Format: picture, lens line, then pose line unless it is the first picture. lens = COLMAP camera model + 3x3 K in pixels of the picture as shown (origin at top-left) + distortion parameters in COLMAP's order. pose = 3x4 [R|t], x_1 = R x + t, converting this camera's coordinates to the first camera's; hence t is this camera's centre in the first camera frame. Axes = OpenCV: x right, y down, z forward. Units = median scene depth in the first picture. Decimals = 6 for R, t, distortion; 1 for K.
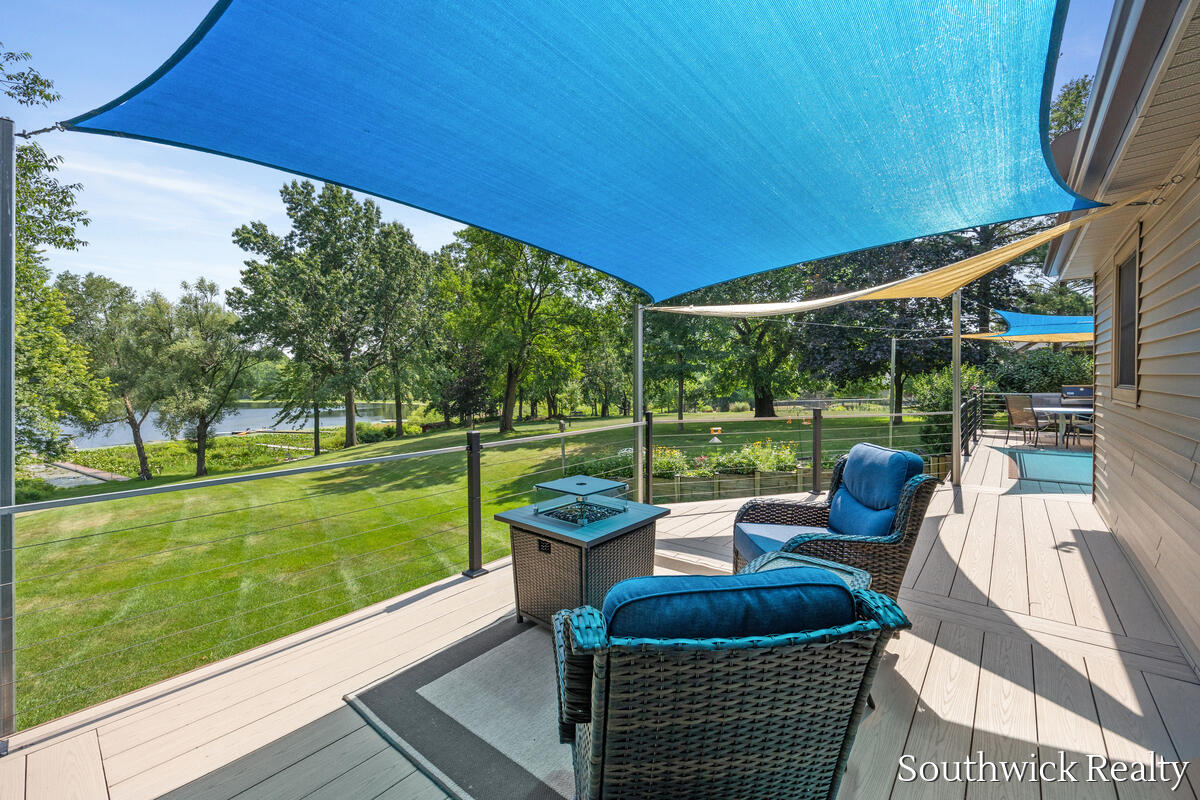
lens RADIAL K [[487.6, 0, 600.0], [0, 487.6, 400.0], [0, 0, 1]] dist [-0.001834, -0.000122]
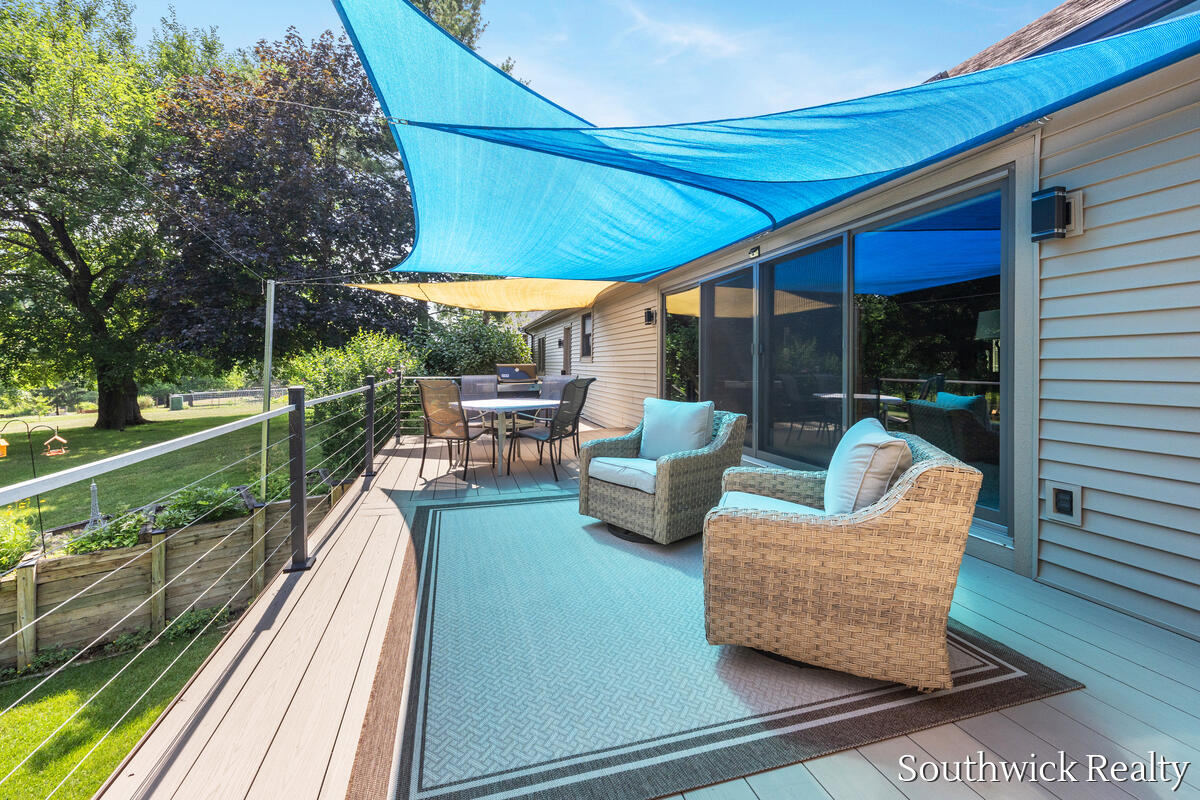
lens RADIAL K [[503.5, 0, 602.0], [0, 503.5, 363.2], [0, 0, 1]] dist [-0.000851, -0.000026]
pose [[0.551315, 0.018810, 0.834085, 0.413413], [0.022086, 0.999066, -0.037129, -0.001602], [-0.834005, 0.038892, 0.550385, 0.455138]]
